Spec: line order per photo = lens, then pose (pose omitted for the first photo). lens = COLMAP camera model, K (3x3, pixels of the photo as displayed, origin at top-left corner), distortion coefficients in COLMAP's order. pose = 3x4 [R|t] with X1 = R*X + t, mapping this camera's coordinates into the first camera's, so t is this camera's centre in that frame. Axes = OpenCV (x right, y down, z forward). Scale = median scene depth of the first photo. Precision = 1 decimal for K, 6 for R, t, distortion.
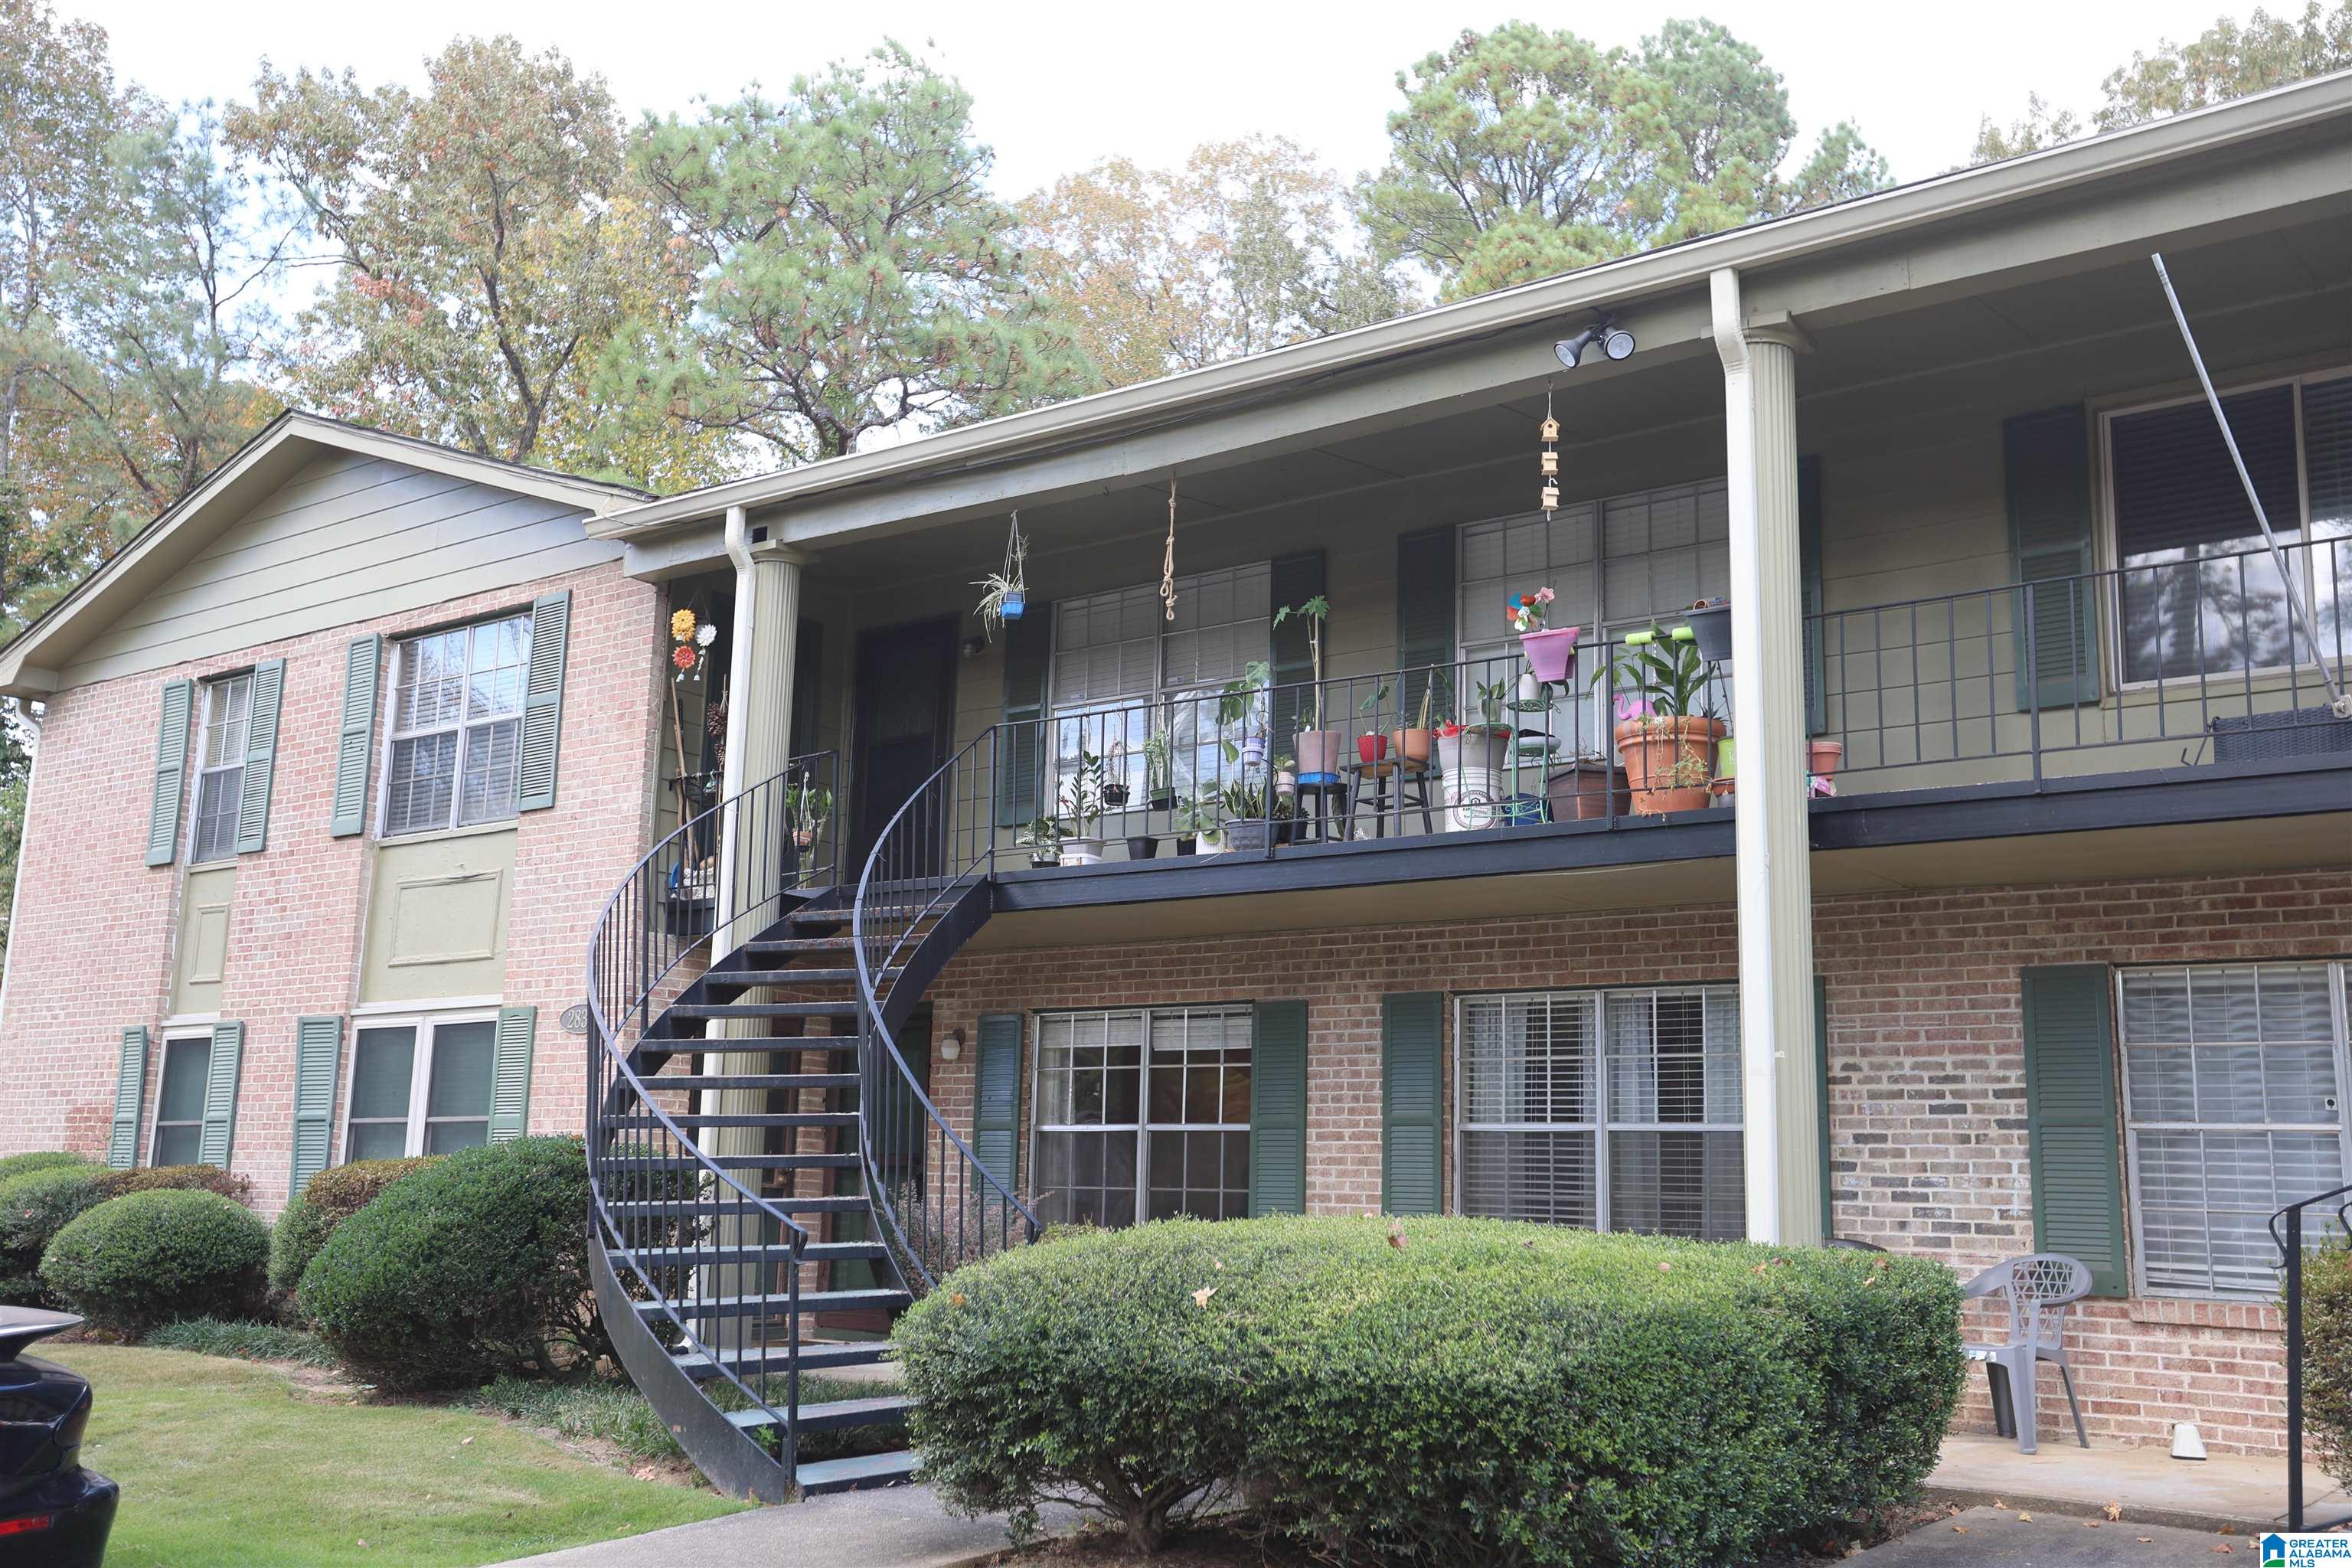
lens RADIAL K [[2305.0, 0, 1175.0], [0, 2305.0, 780.6], [0, 0, 1]] dist [-0.004066, 0.000000]
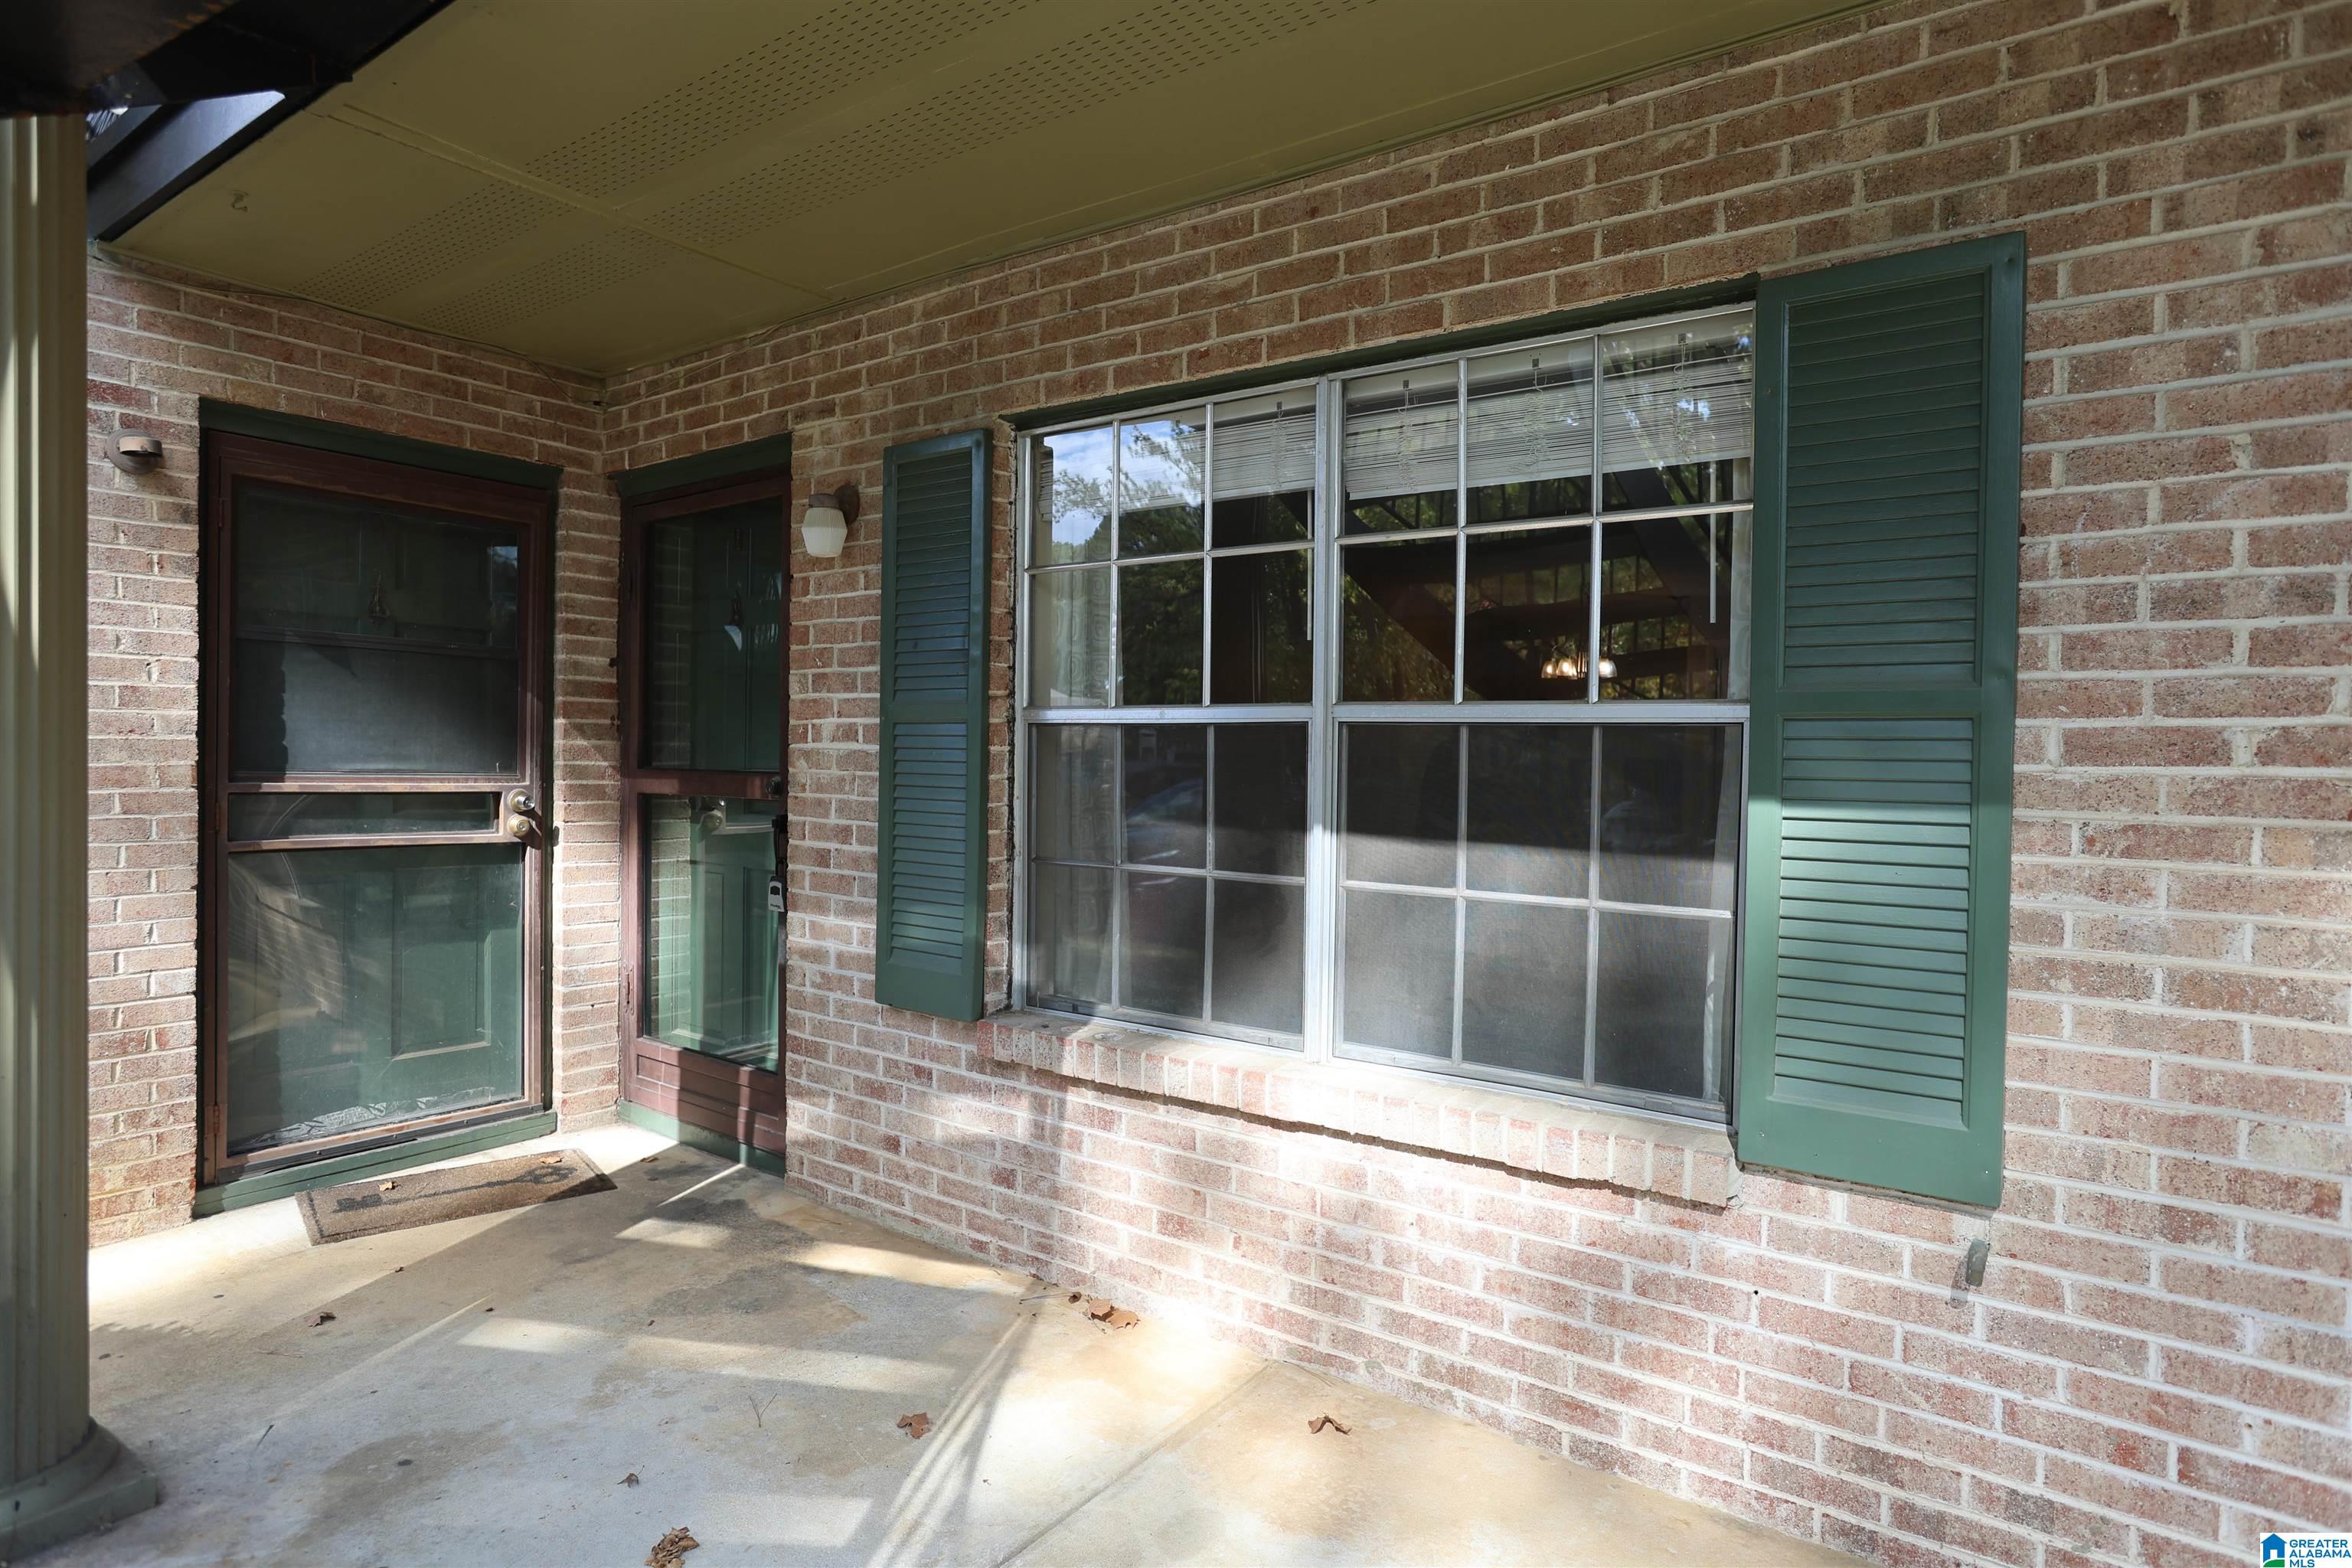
lens RADIAL K [[1315.2, 0, 1177.8], [0, 1315.2, 776.1], [0, 0, 1]] dist [0.001233, 0.000143]
pose [[0.999676, -0.008978, 0.023797, -0.041309], [0.004002, 0.979503, 0.201392, 0.118896], [-0.025117, -0.201231, 0.979222, 0.799941]]
